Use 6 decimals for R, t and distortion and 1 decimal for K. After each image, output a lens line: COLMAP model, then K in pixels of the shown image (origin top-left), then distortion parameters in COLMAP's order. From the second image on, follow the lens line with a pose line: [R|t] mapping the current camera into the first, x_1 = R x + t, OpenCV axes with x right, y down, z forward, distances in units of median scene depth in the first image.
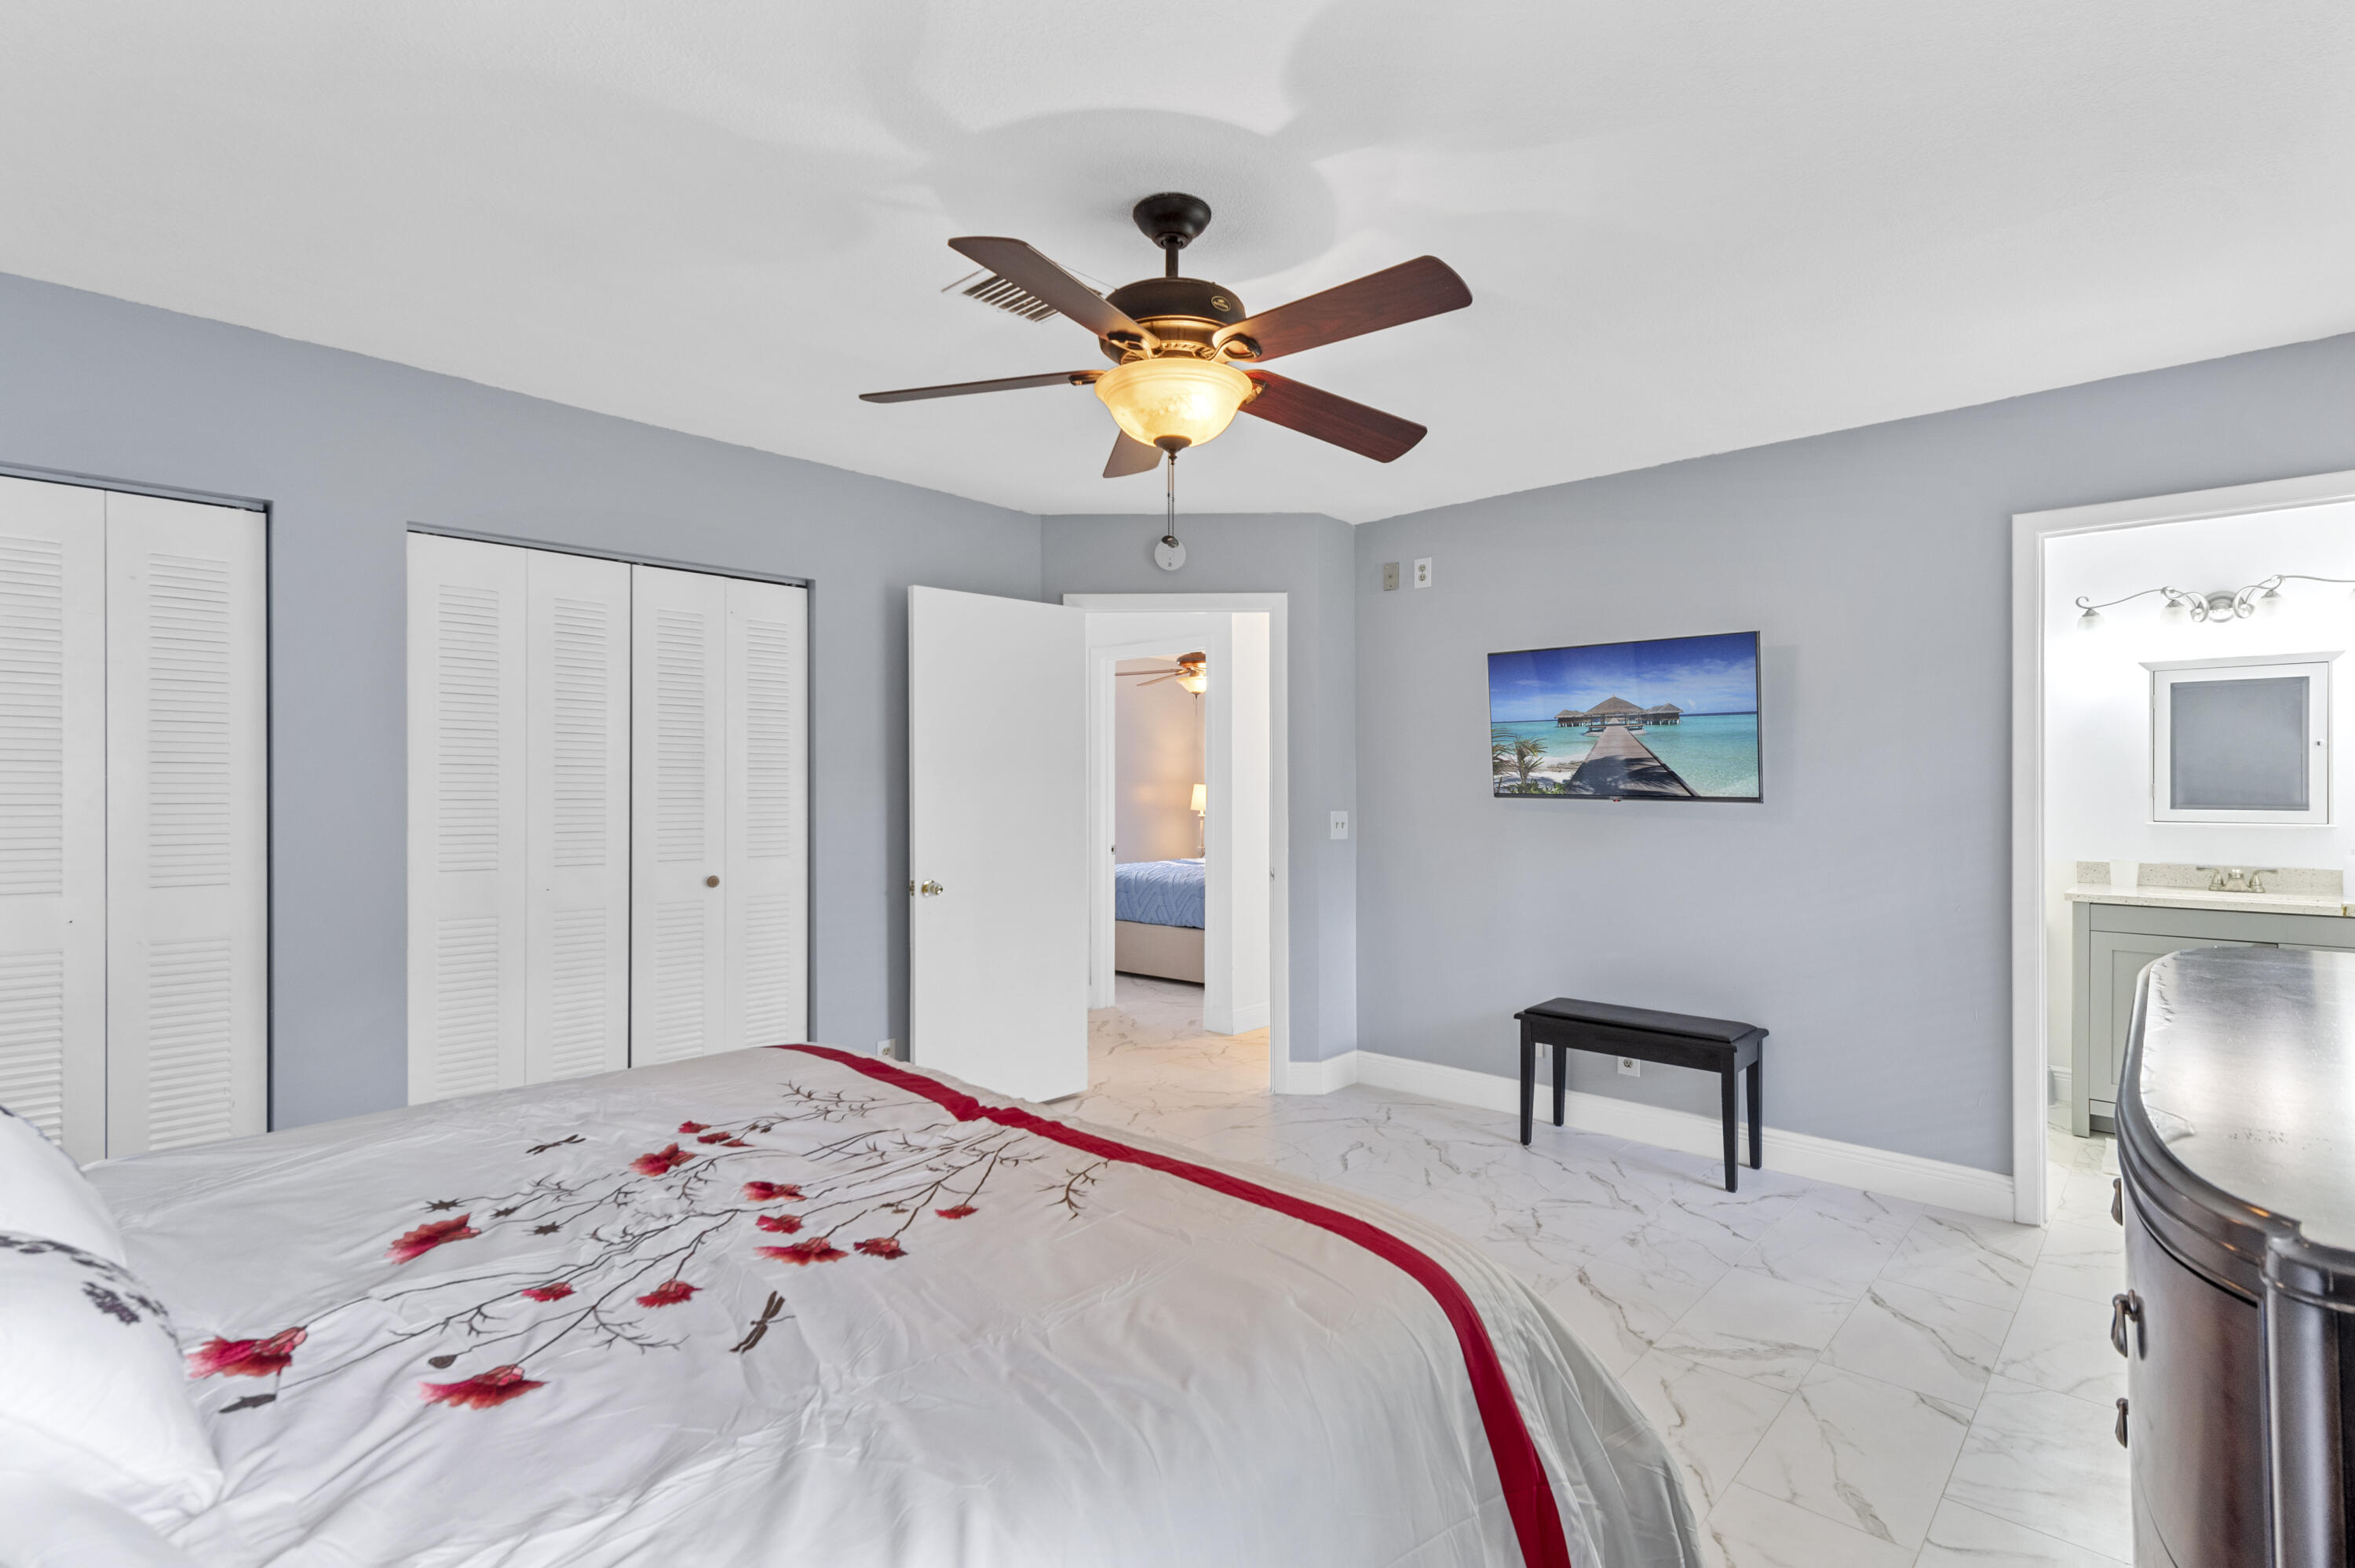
lens RADIAL K [[1112.2, 0, 1182.0], [0, 1112.2, 779.2], [0, 0, 1]] dist [0.007691, -0.002357]
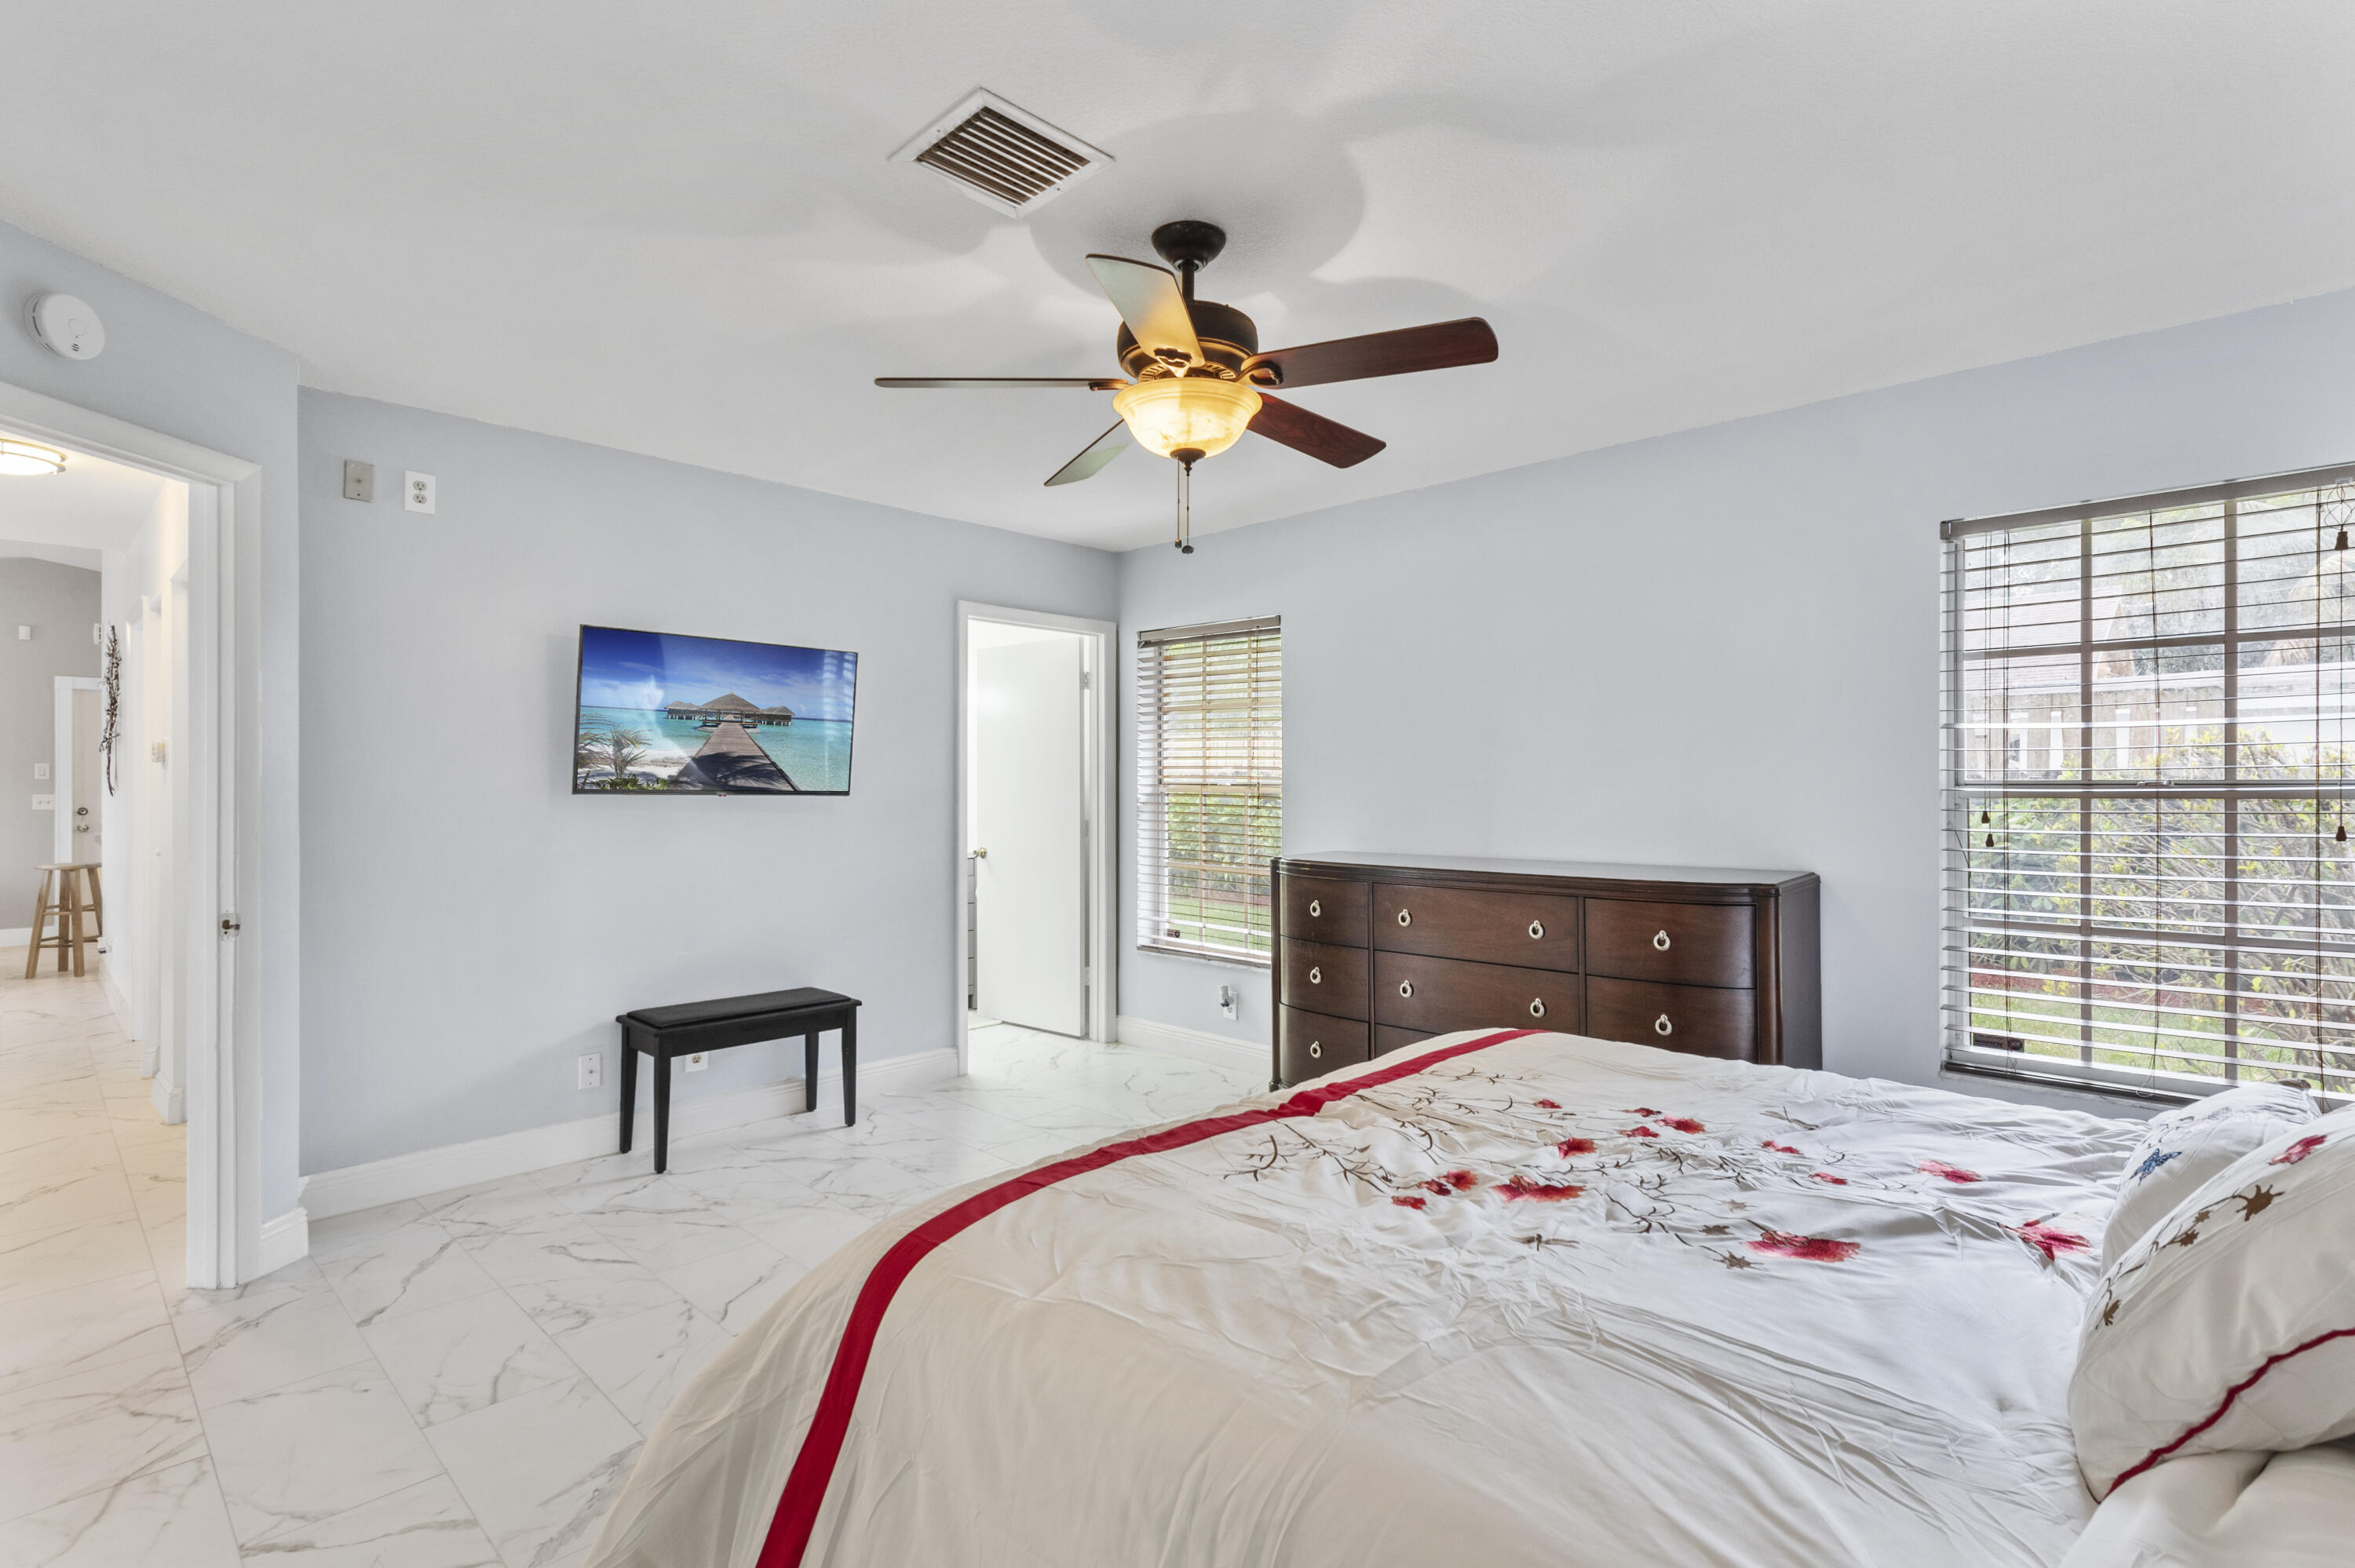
lens RADIAL K [[1112.2, 0, 1181.1], [0, 1112.2, 781.6], [0, 0, 1]] dist [0.007691, -0.002357]
pose [[0.022858, 0.006844, 0.999715, -0.612919], [-0.009020, 0.999937, -0.006639, 0.008824], [-0.999698, -0.008865, 0.022919, 0.566647]]
